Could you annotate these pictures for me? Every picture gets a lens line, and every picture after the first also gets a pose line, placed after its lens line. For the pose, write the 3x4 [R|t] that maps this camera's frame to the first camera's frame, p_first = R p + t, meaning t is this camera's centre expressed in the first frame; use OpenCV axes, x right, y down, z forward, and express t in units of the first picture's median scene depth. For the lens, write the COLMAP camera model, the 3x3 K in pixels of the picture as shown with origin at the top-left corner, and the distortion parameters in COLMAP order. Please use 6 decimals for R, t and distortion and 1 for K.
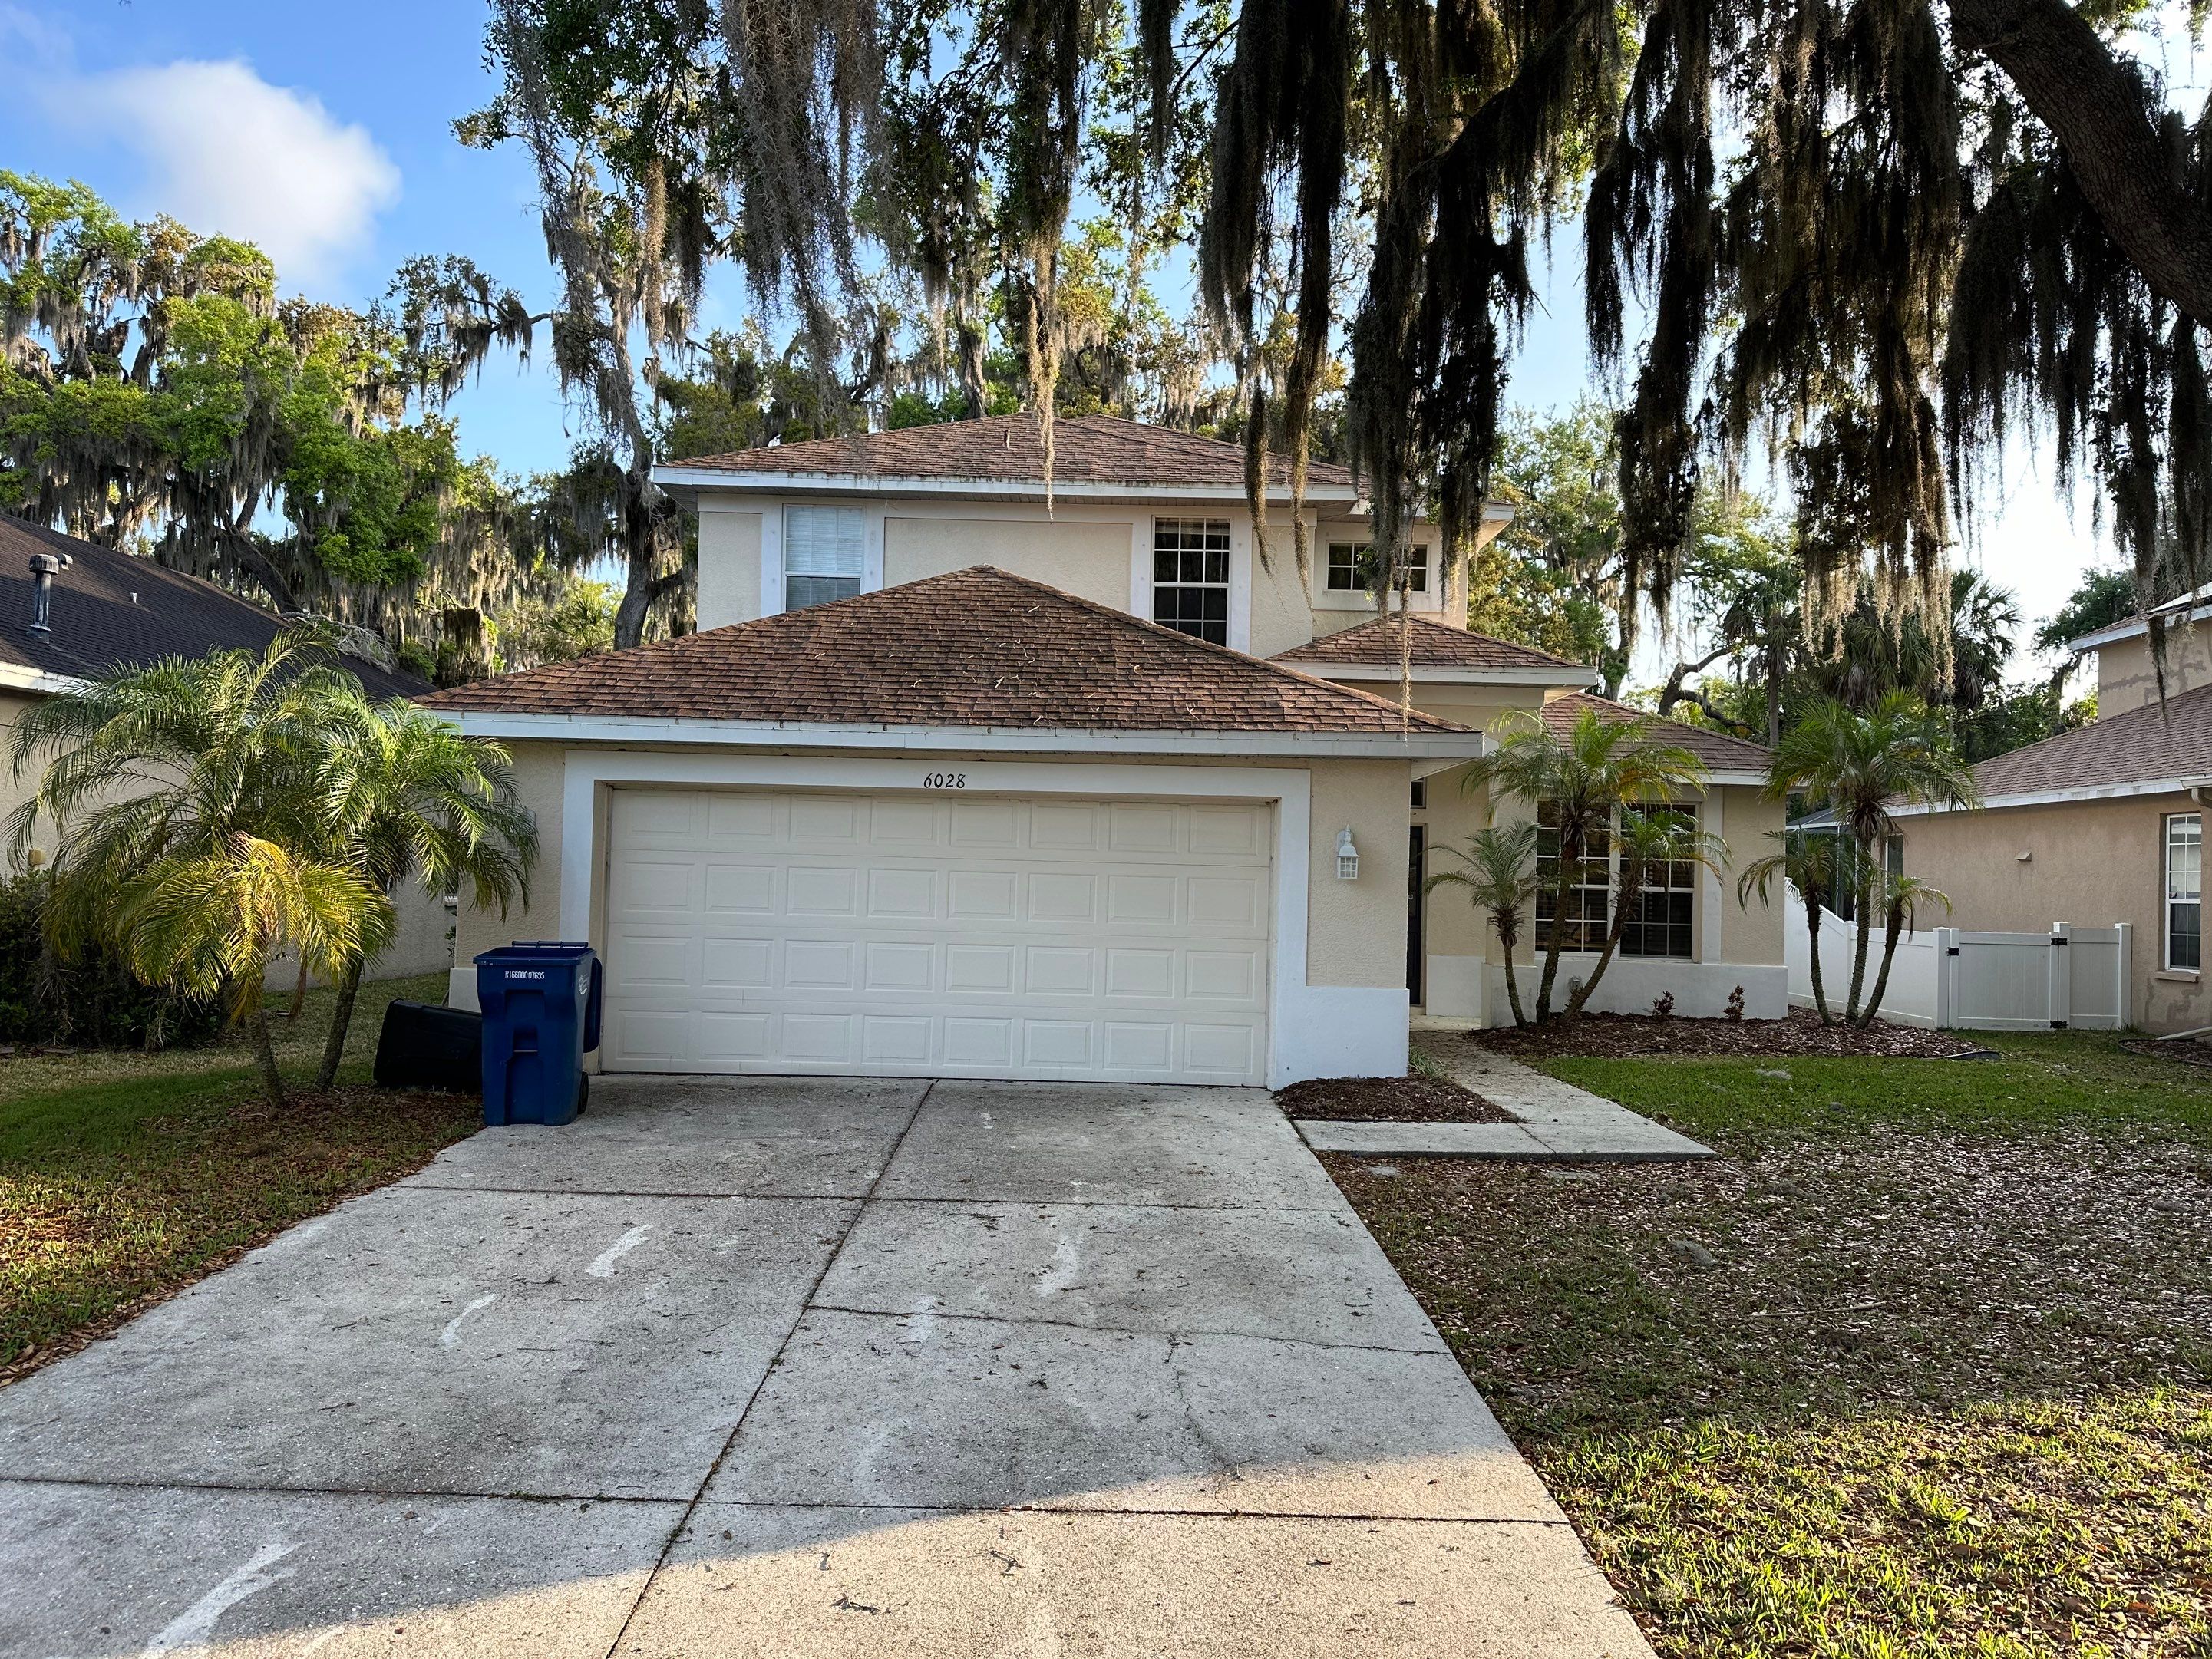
lens RADIAL K [[1503.1, 0, 1103.4], [0, 1503.1, 843.4], [0, 0, 1]] dist [0.119318, -0.152731]
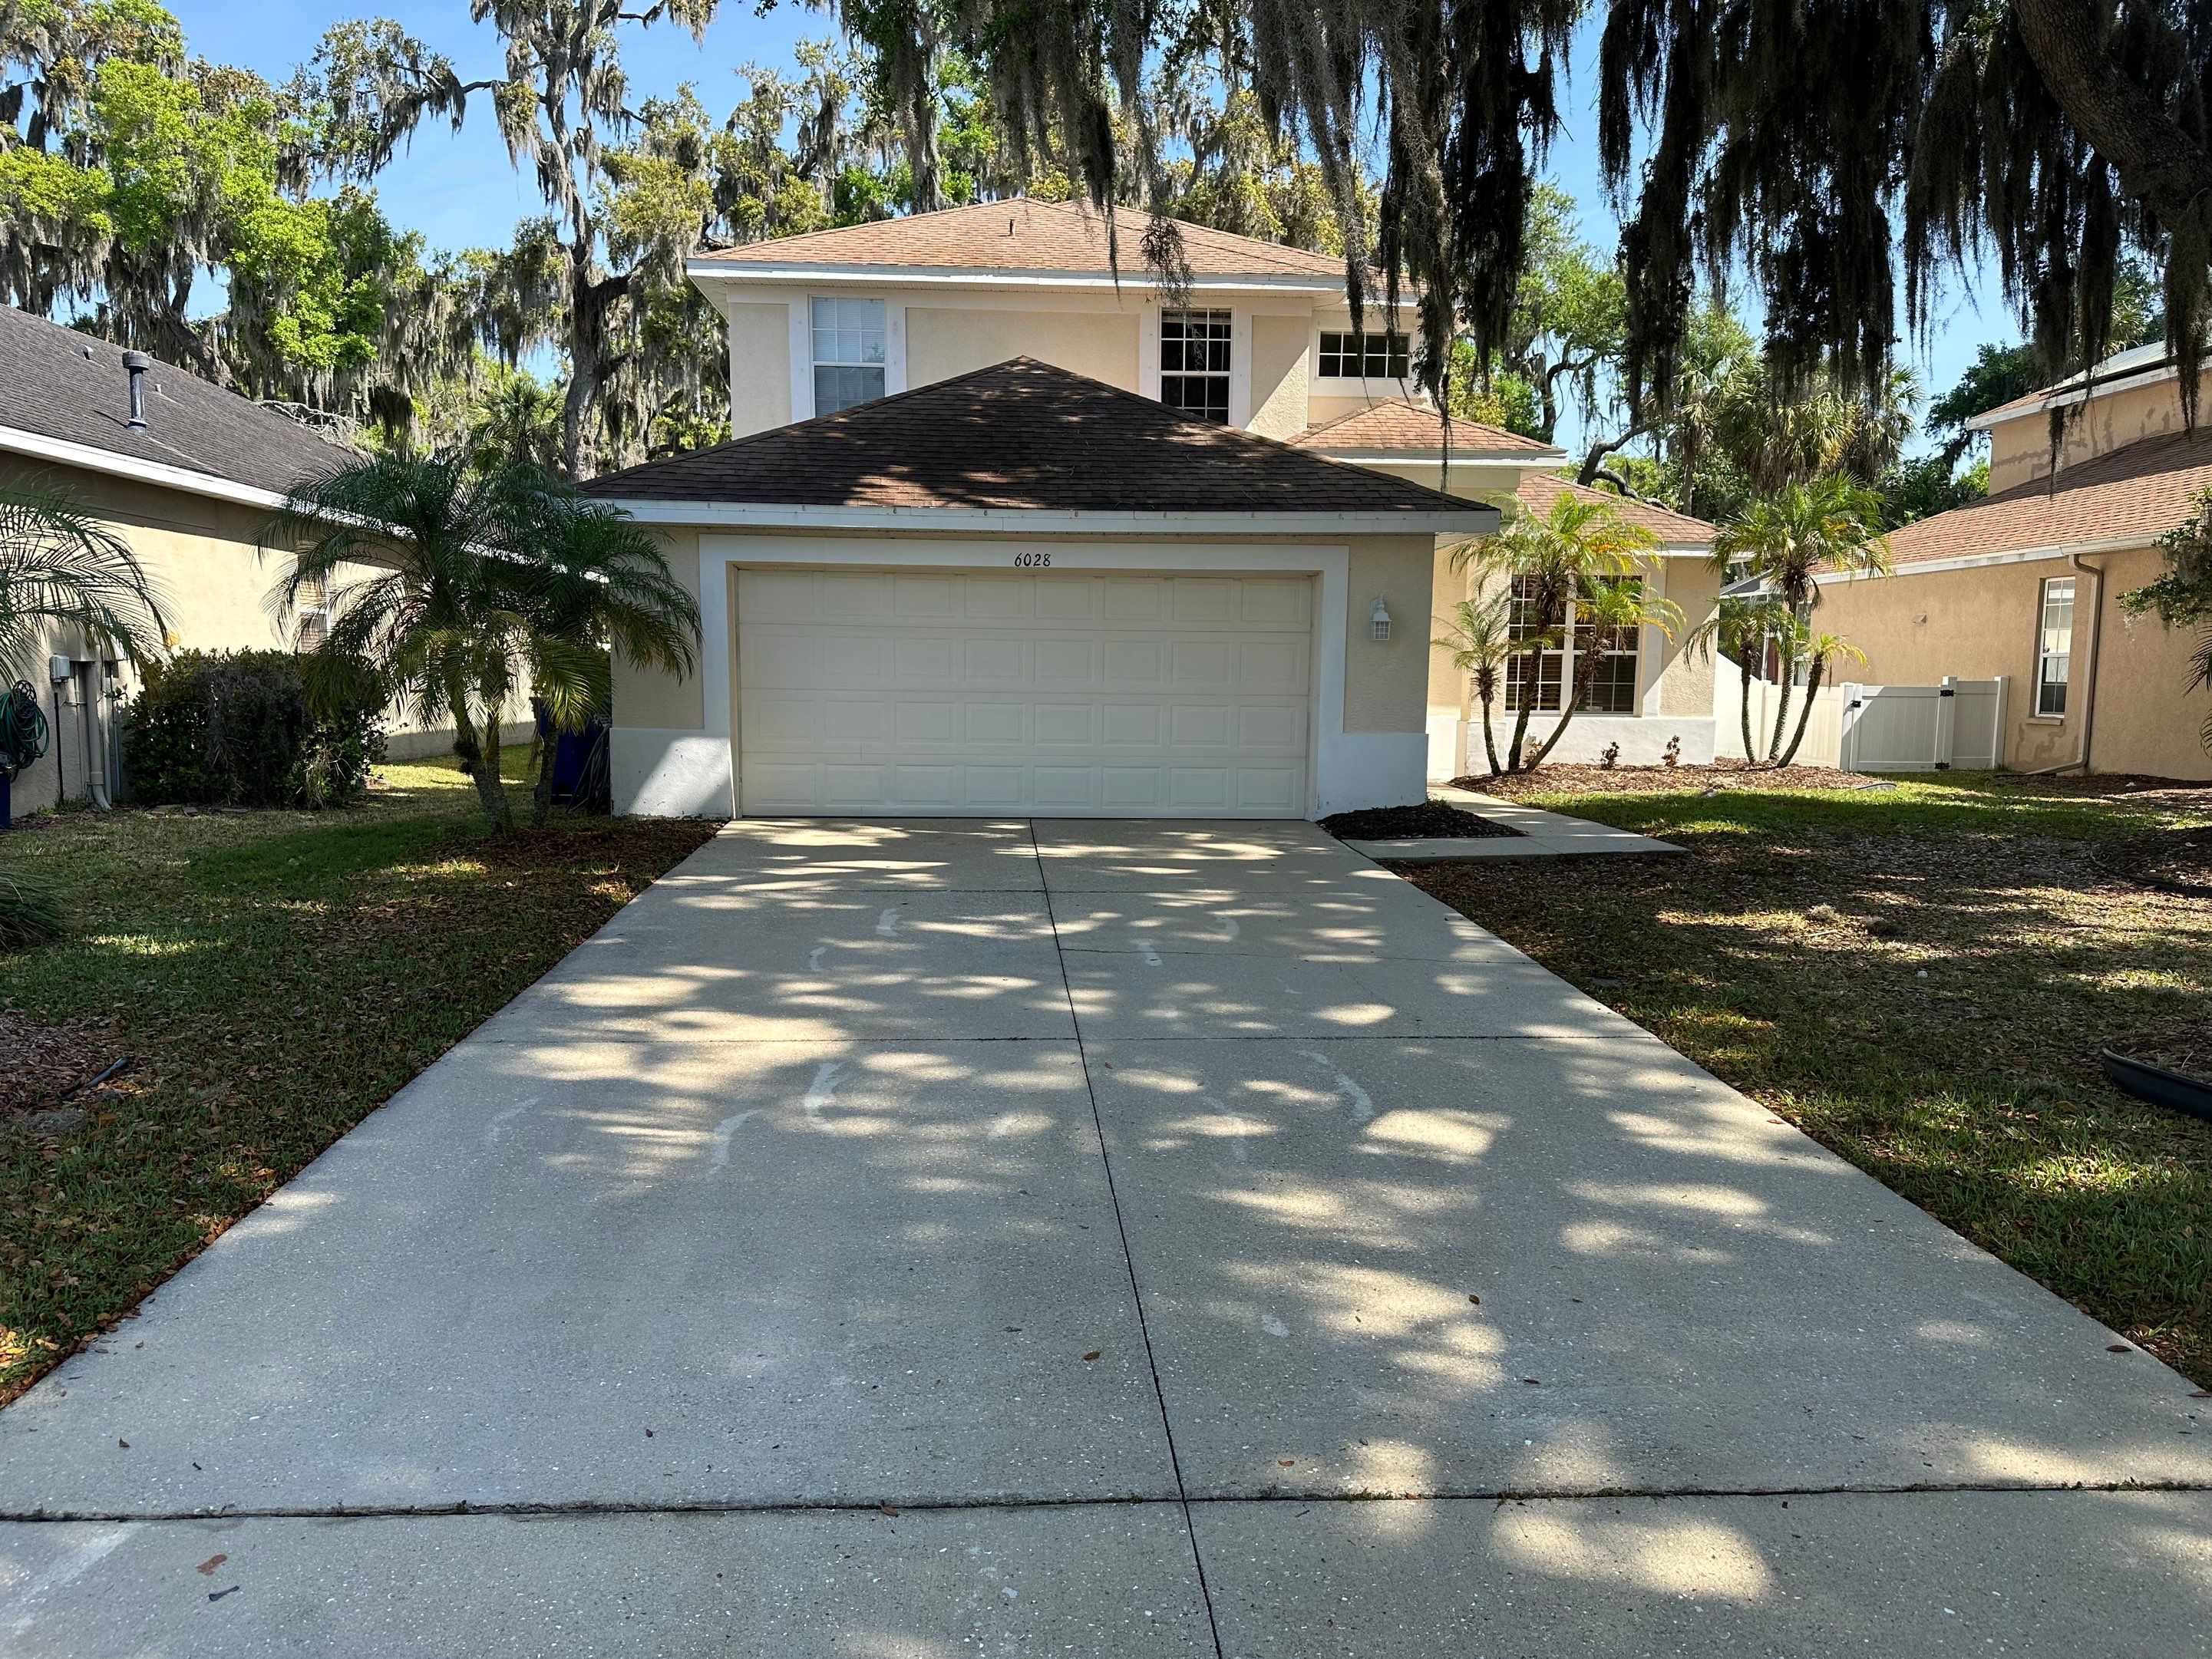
lens RADIAL K [[1503.9, 0, 1106.0], [0, 1503.9, 829.5], [0, 0, 1]] dist [0.072625, -0.064994]
pose [[0.997820, -0.022901, 0.061894, -0.079416], [0.014686, 0.991397, 0.130063, 0.008987], [-0.064340, -0.128871, 0.989572, -0.101732]]
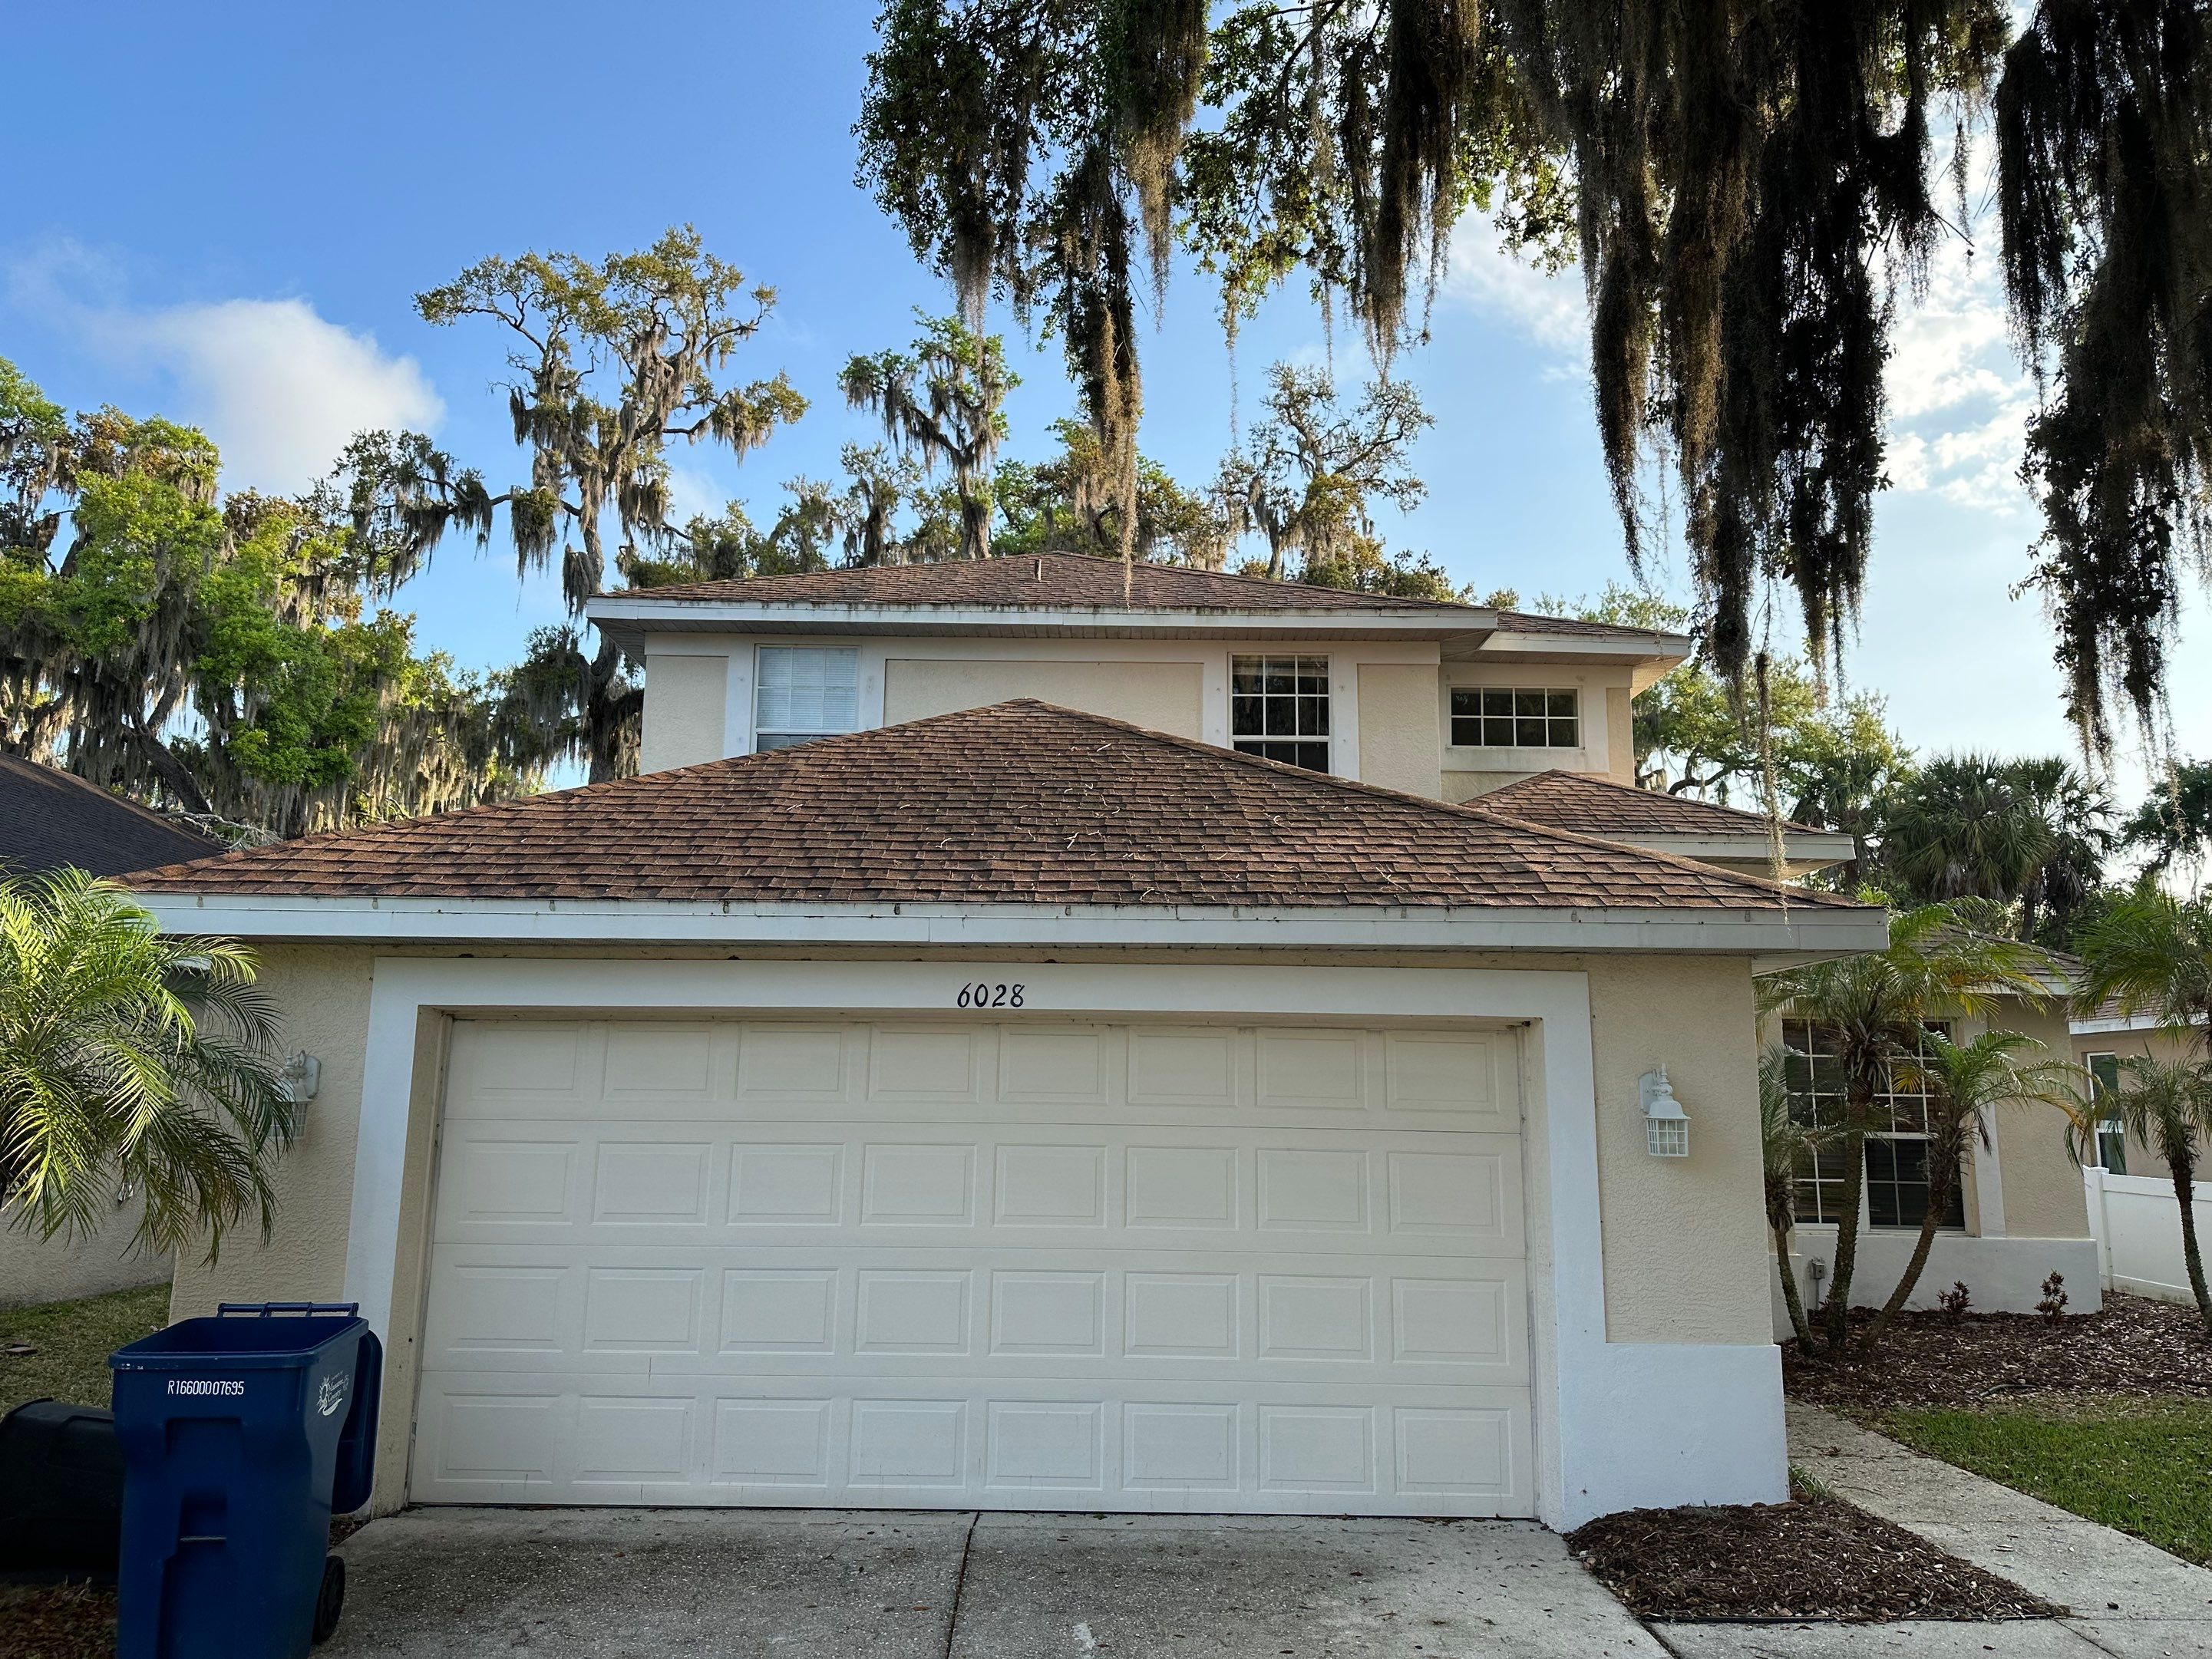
lens RADIAL K [[1529.3, 0, 1103.3], [0, 1529.3, 827.0], [0, 0, 1]] dist [0.129590, -0.198476]
pose [[0.999899, -0.011160, 0.008813, -0.040276], [0.012365, 0.988403, -0.151349, -0.009039], [-0.007022, 0.151443, 0.988441, 0.231393]]
